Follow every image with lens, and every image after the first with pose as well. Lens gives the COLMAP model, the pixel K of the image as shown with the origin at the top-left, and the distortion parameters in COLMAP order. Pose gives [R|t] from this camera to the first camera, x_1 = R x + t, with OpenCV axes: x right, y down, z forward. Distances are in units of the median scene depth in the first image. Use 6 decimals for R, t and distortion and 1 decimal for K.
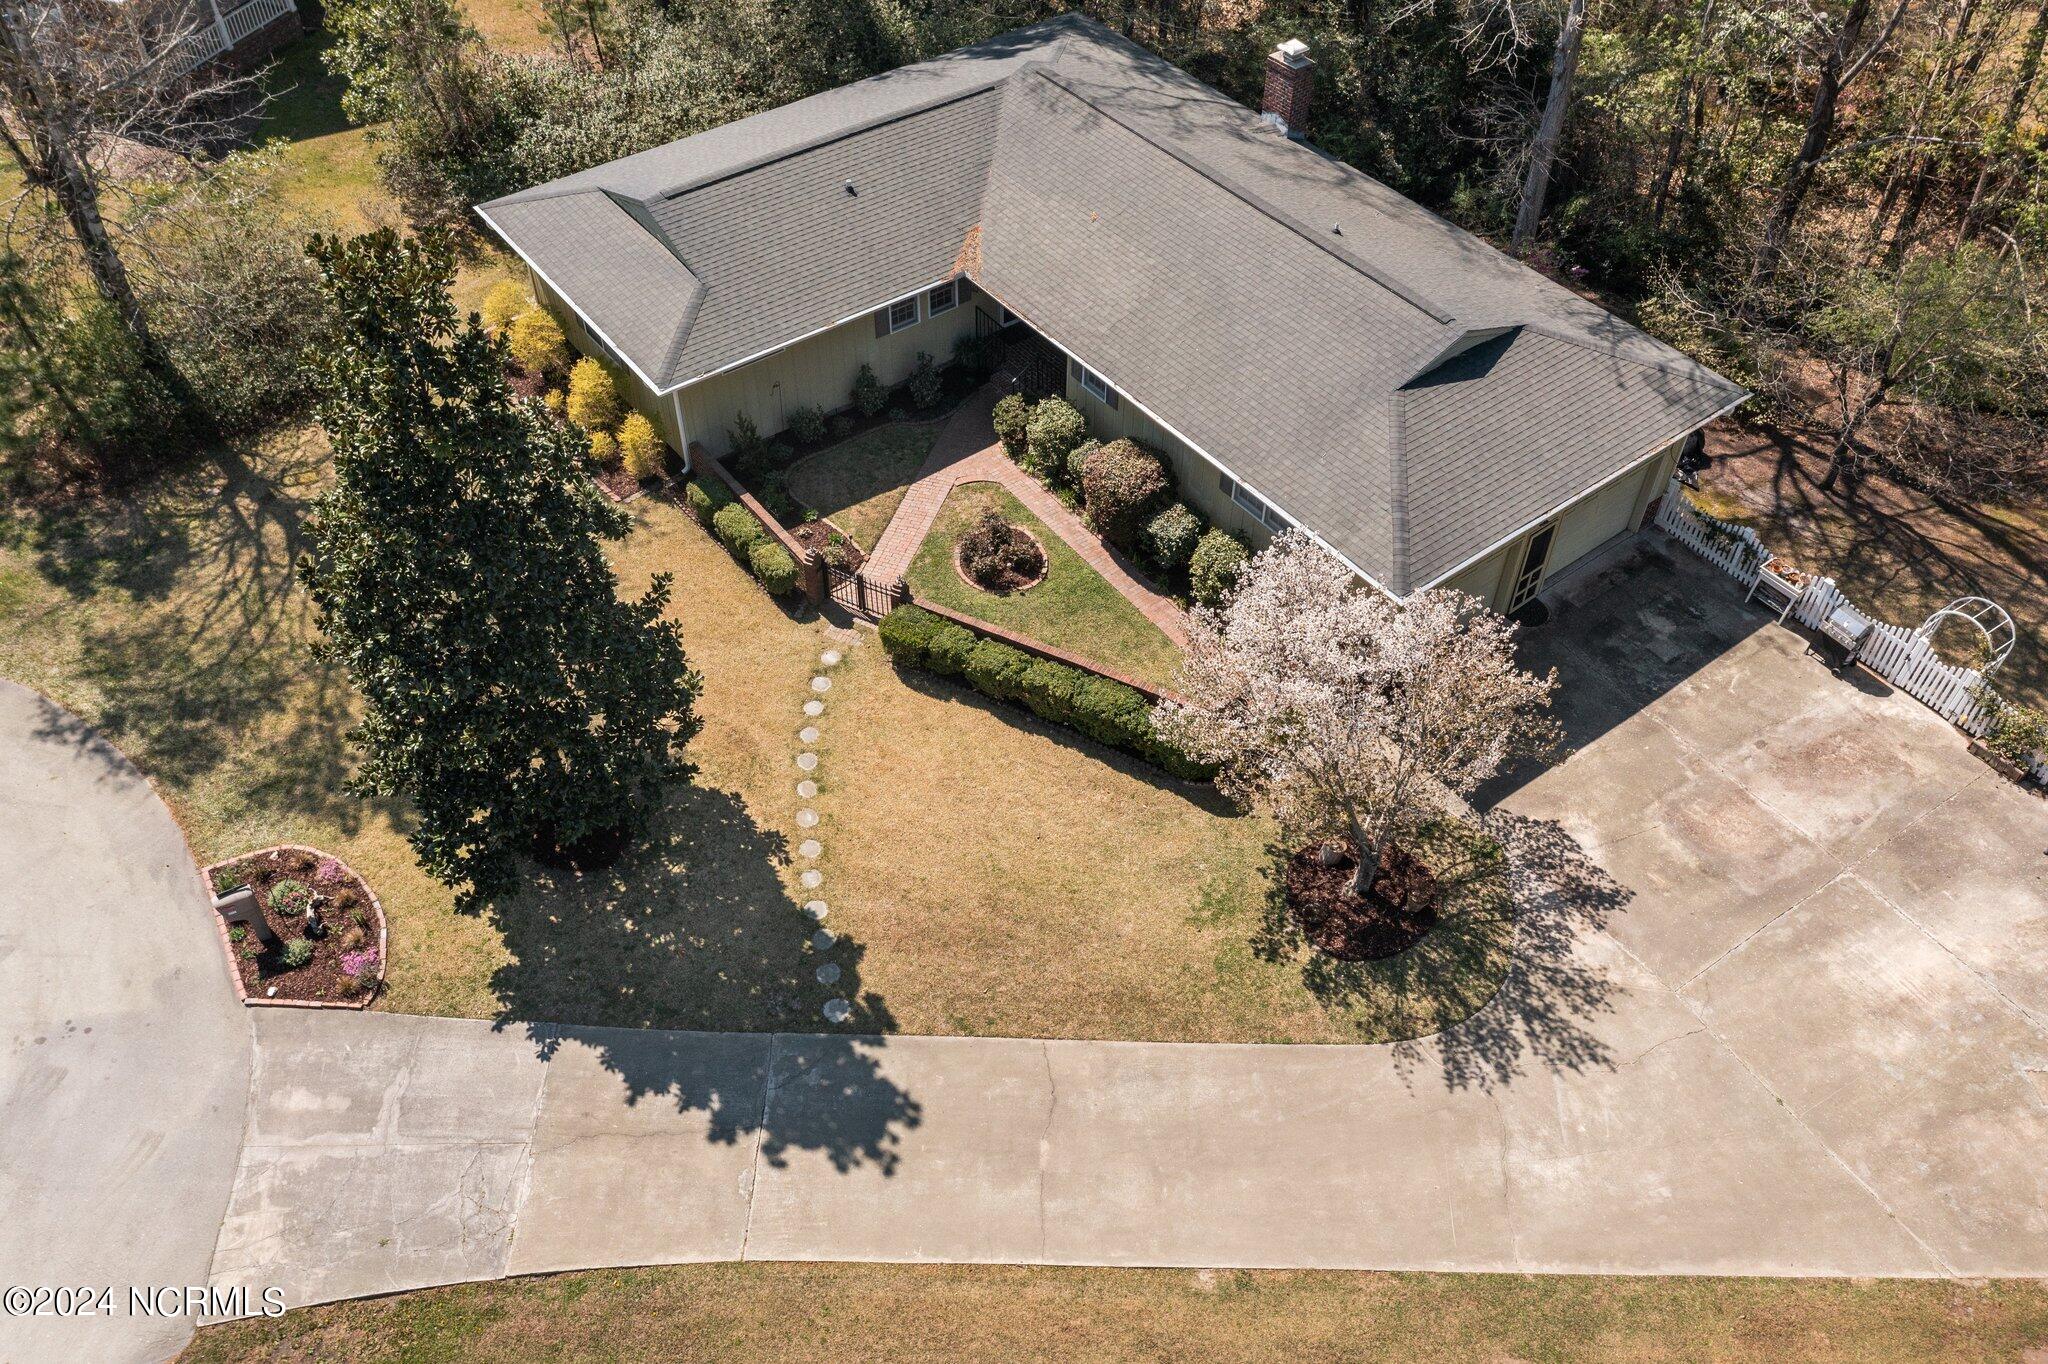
lens RADIAL K [[1616.8, 0, 1029.7], [0, 1616.8, 688.0], [0, 0, 1]] dist [-0.005647, 0.011806]
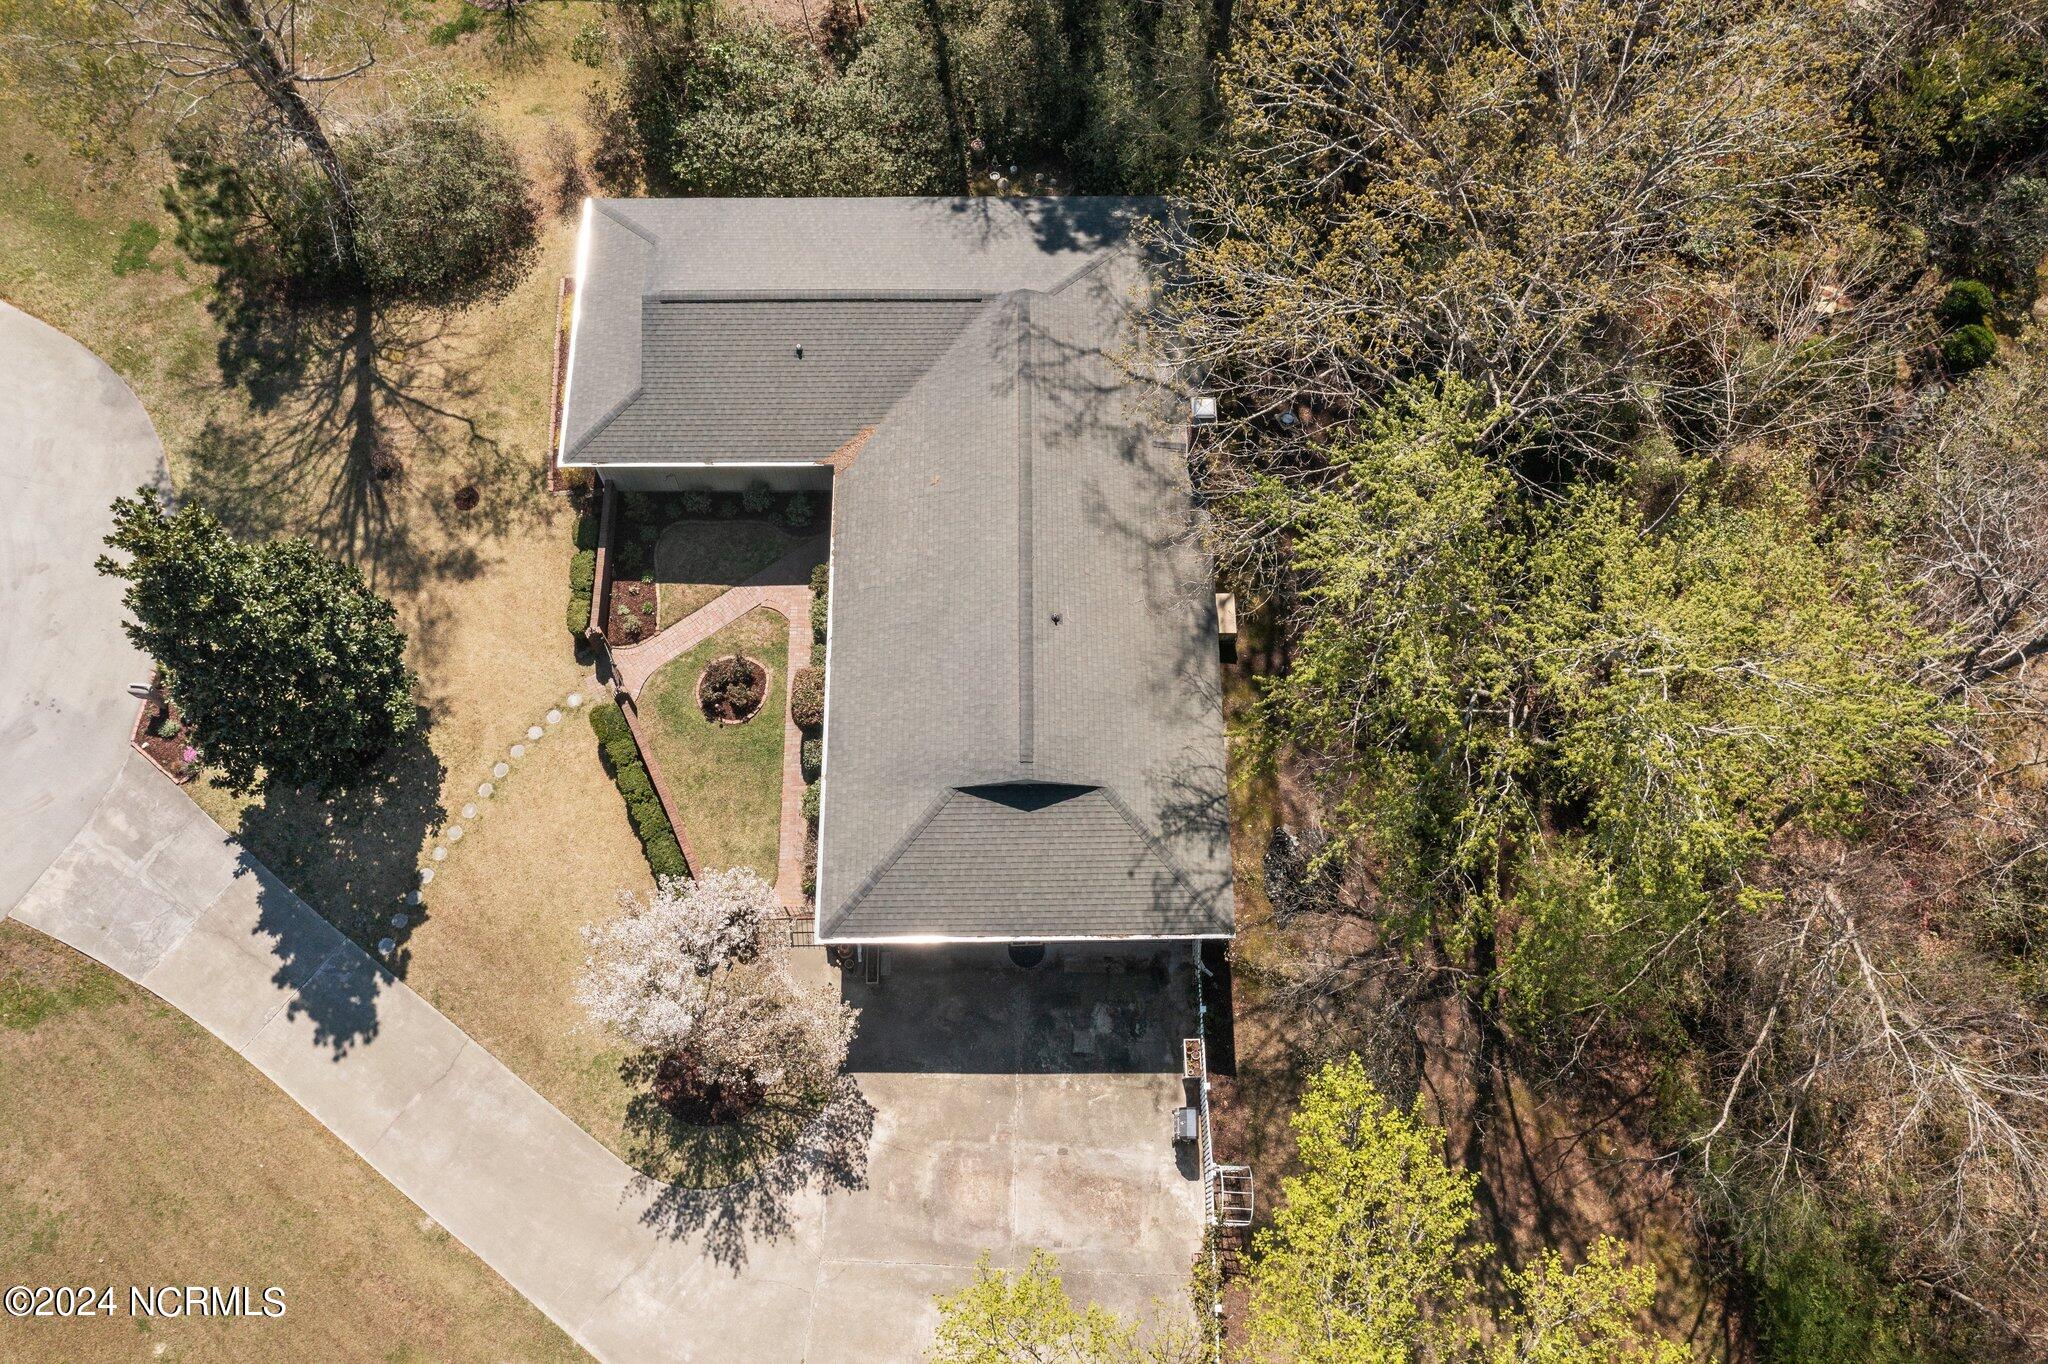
lens RADIAL K [[1615.9, 0, 1021.5], [0, 1615.9, 697.1], [0, 0, 1]] dist [-0.004966, 0.016158]
pose [[0.802808, 0.551212, -0.227299, 0.554169], [-0.429757, 0.799200, 0.420223, -0.850425], [0.413290, -0.239675, 0.878492, -0.084524]]
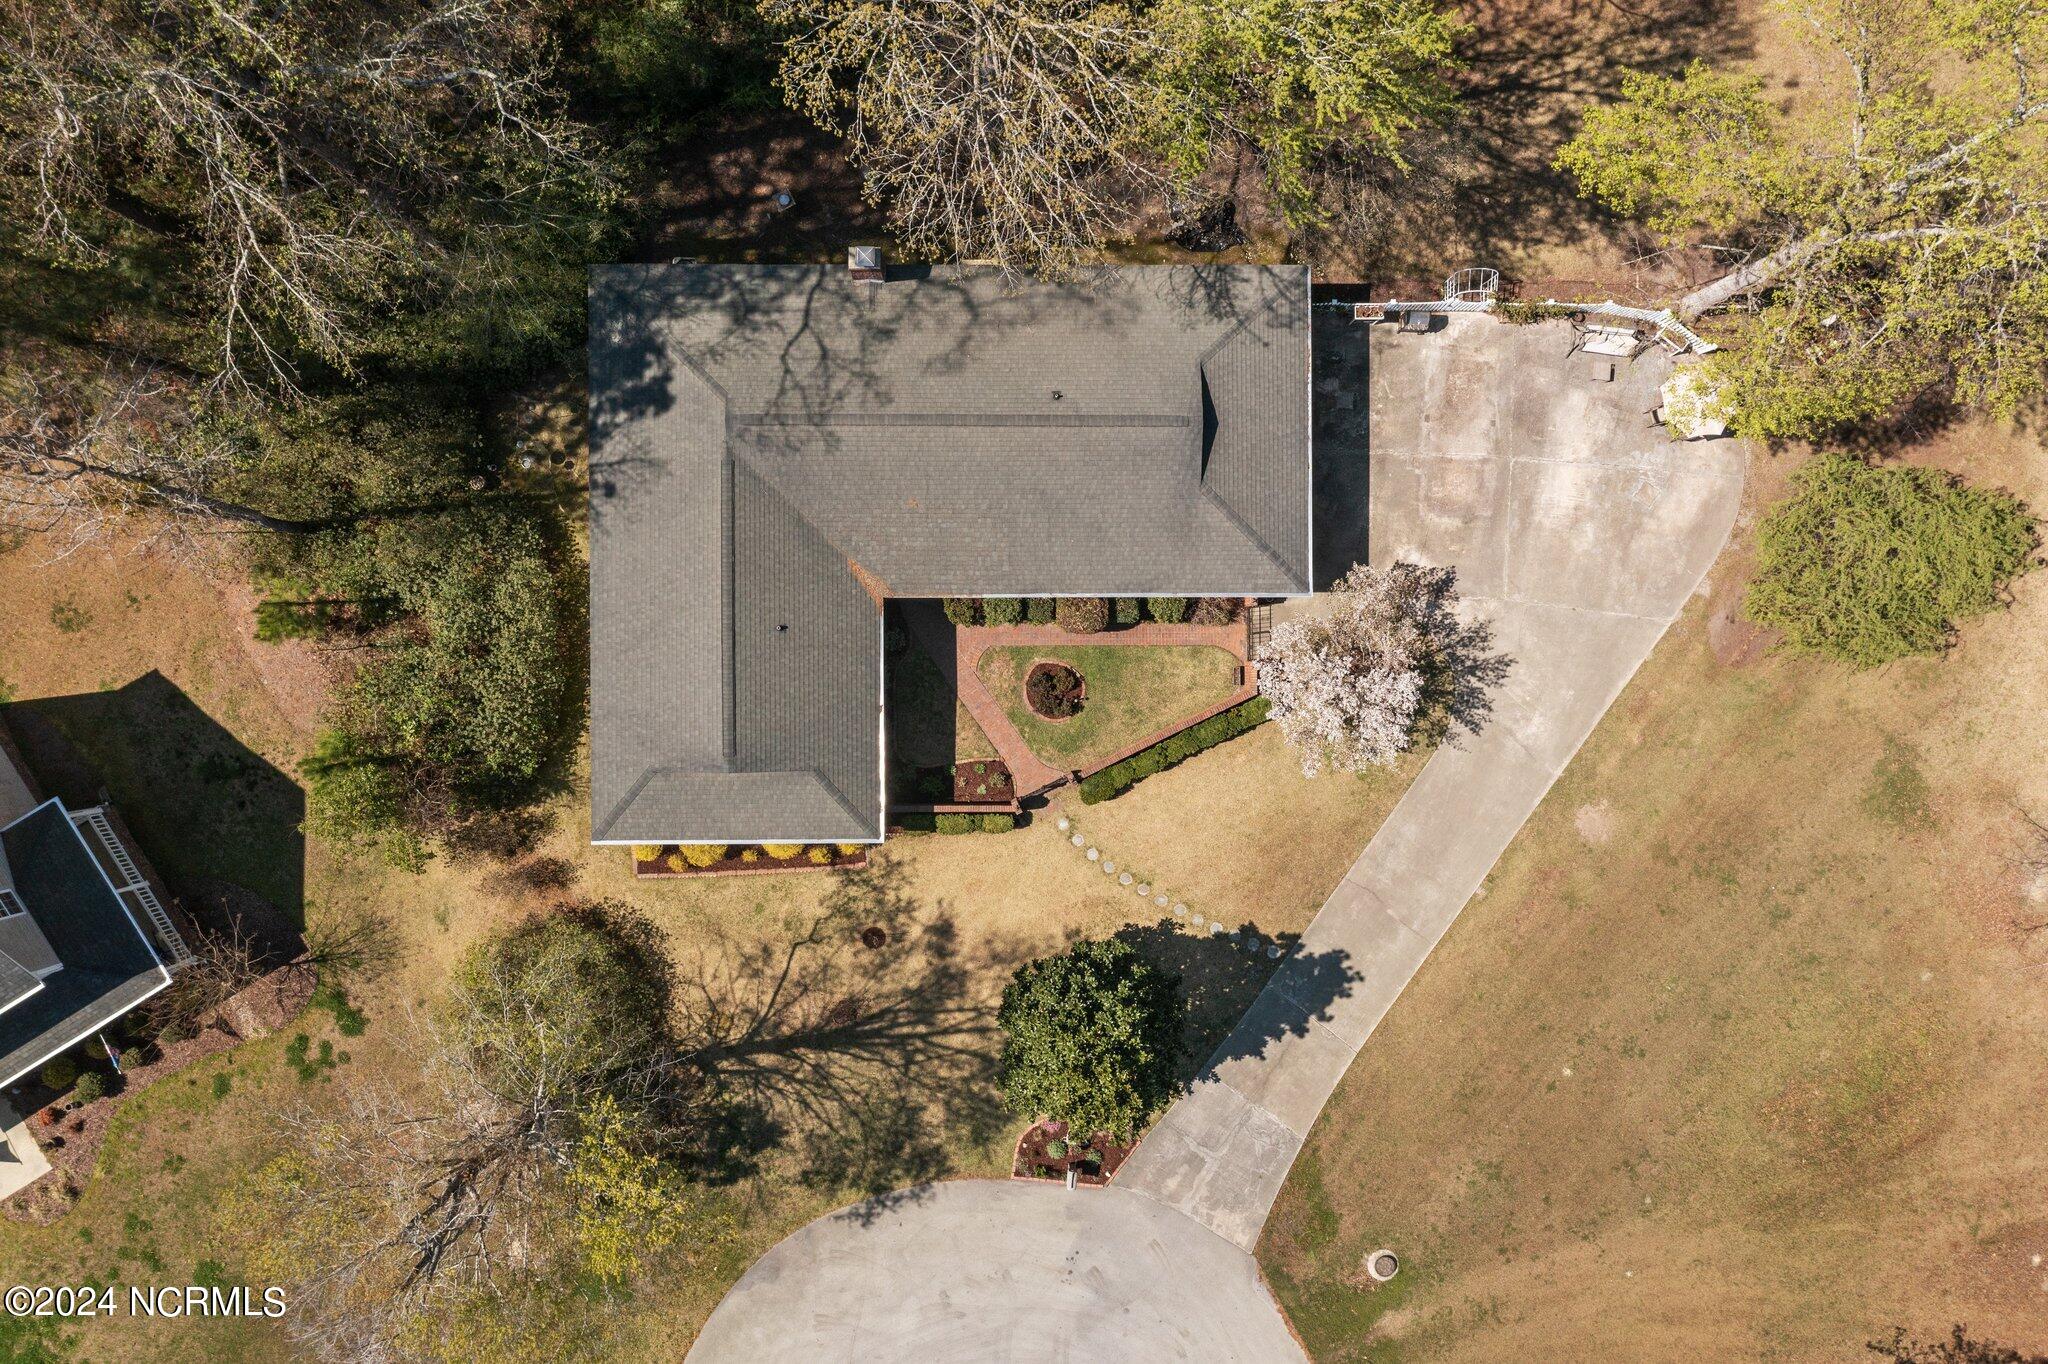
lens RADIAL K [[1616.1, 0, 1022.7], [0, 1616.1, 673.1], [0, 0, 1]] dist [-0.007003, 0.019849]
pose [[0.599427, -0.800421, -0.003589, -0.018626], [0.569771, 0.423538, 0.704256, -1.395805], [-0.562181, -0.424195, 0.709937, -0.102298]]
